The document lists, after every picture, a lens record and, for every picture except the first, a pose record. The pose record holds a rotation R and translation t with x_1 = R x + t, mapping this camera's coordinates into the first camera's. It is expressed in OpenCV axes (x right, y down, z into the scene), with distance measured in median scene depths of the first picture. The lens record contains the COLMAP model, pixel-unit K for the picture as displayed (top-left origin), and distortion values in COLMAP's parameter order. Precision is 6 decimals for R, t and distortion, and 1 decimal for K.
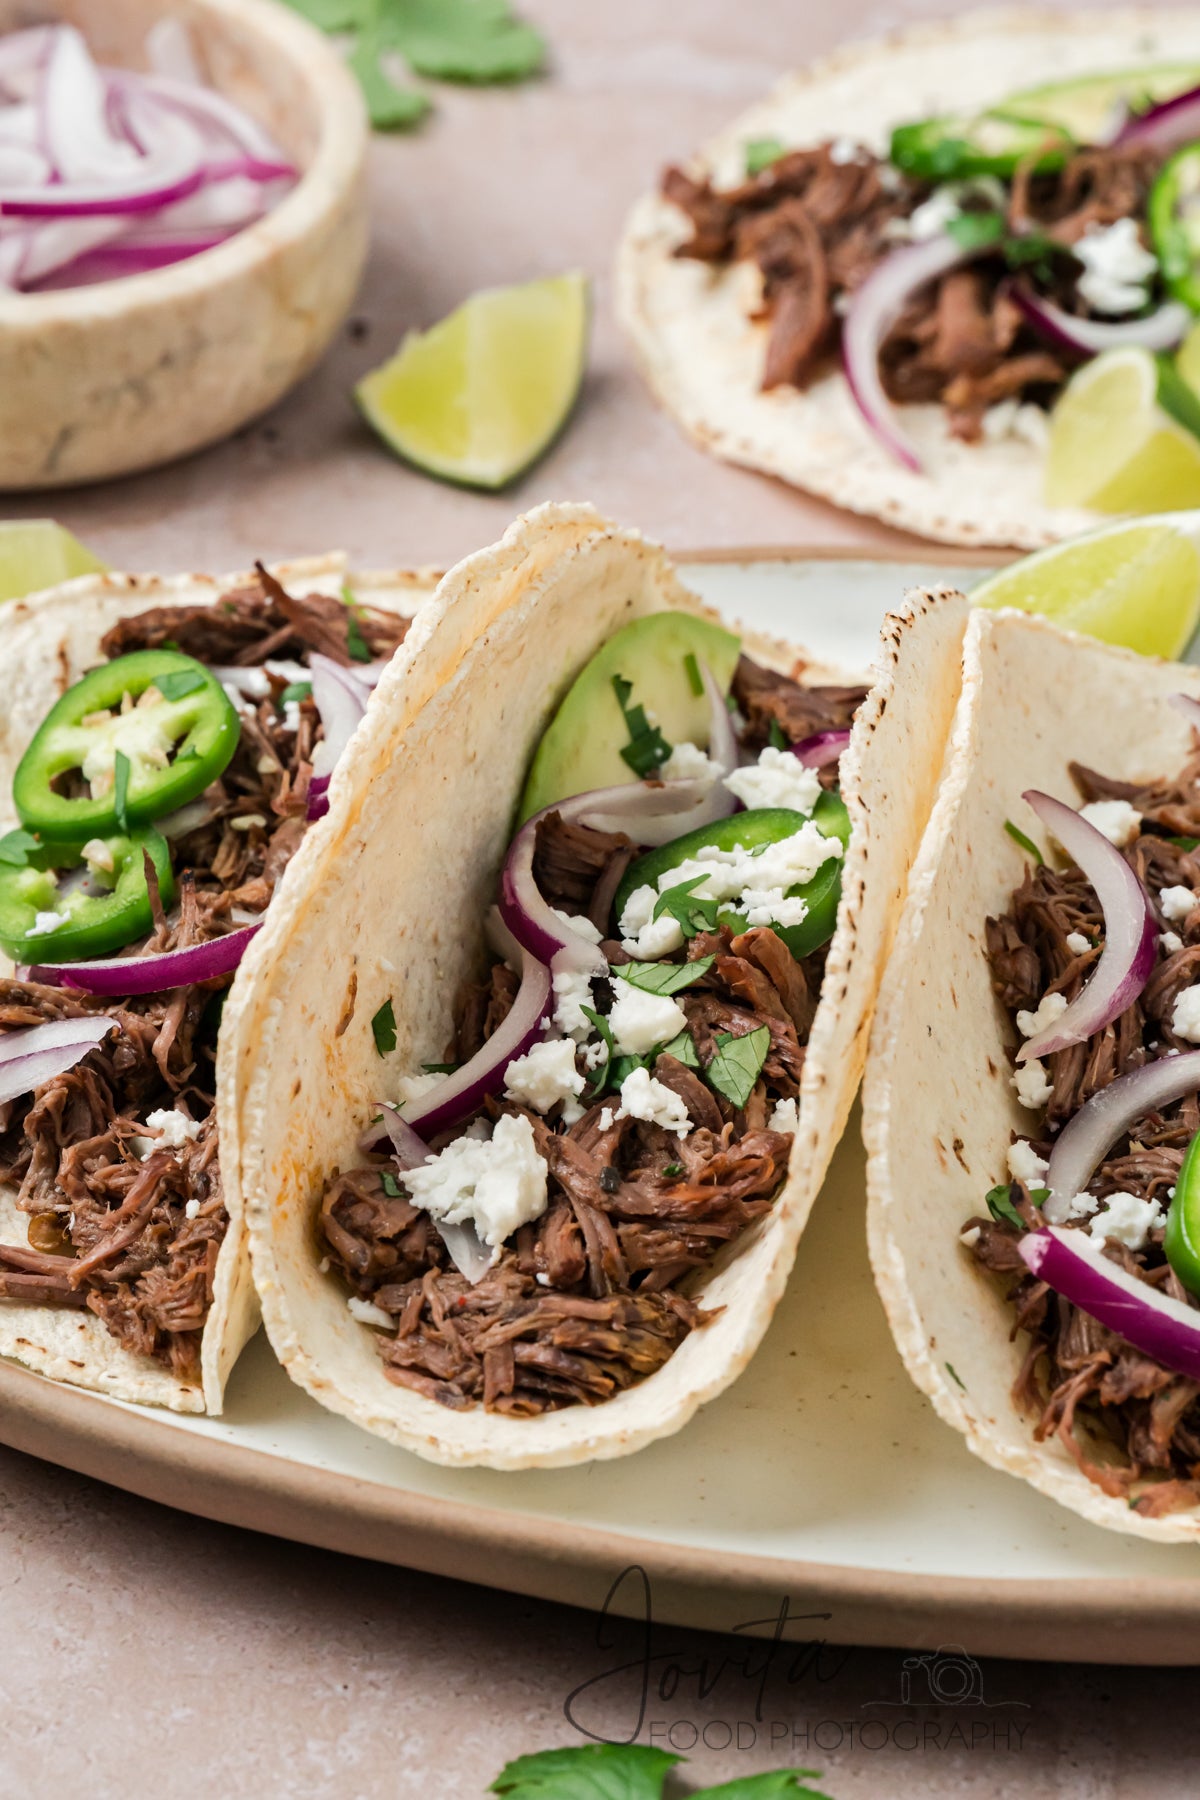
lens RADIAL K [[6872.2, 0, 600.0], [0, 6872.2, 900.0], [0, 0, 1]] dist [-0.020298, -0.011496]
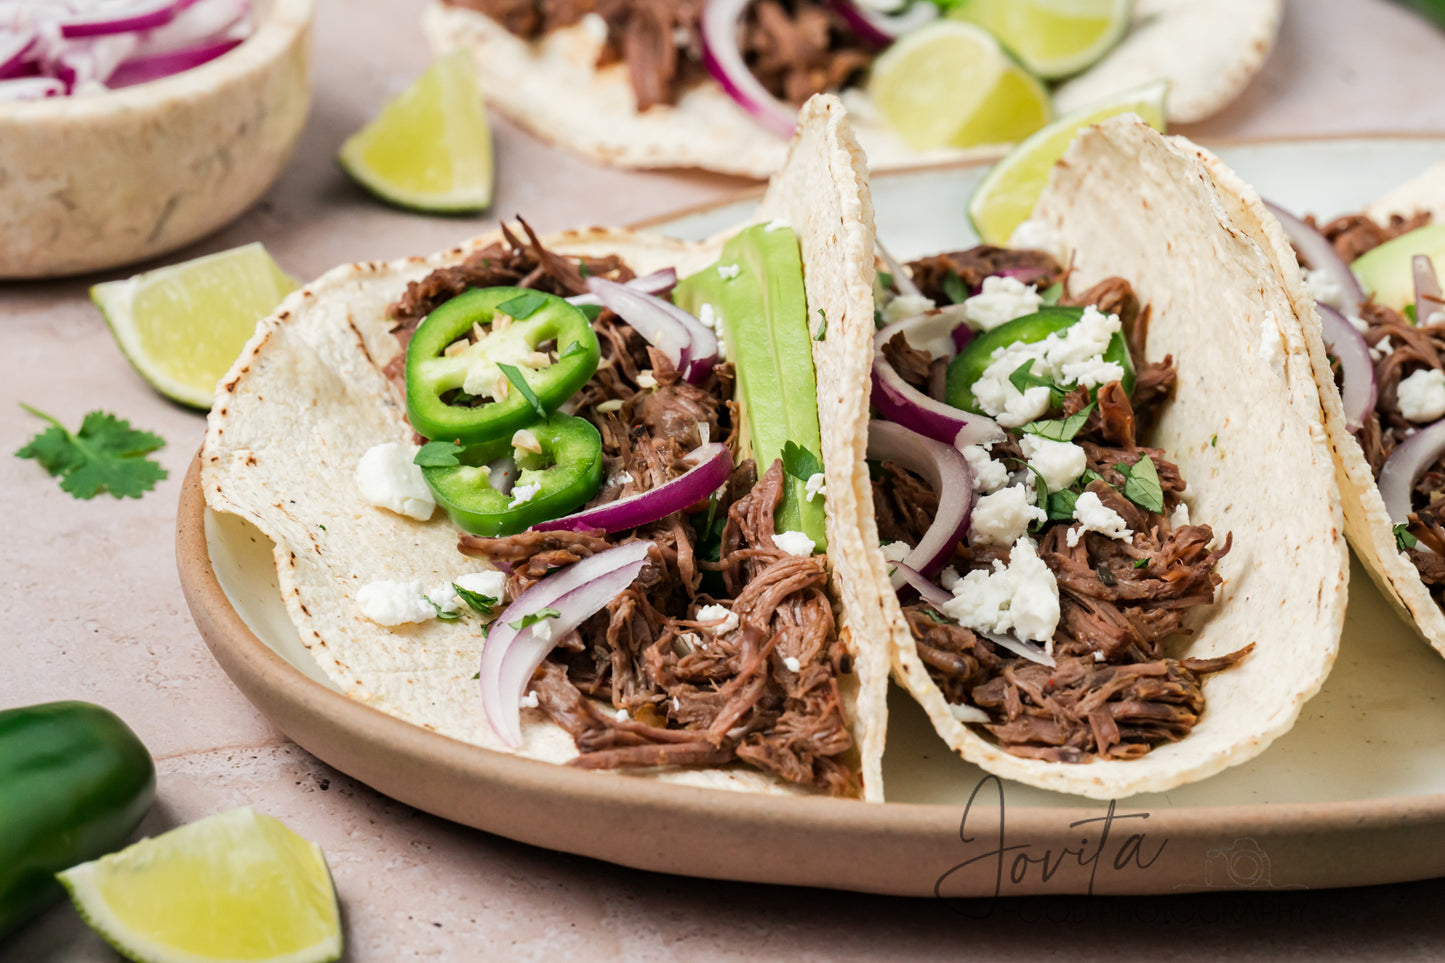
lens RADIAL K [[5516.9, 0, 722.5], [0, 5516.9, 481.5], [0, 0, 1]] dist [-0.020298, -0.011496]
pose [[0.901425, -0.159854, 0.402343, -0.445768], [0.209538, 0.974327, -0.082349, 0.089476], [-0.378850, 0.158538, 0.911778, 0.127503]]
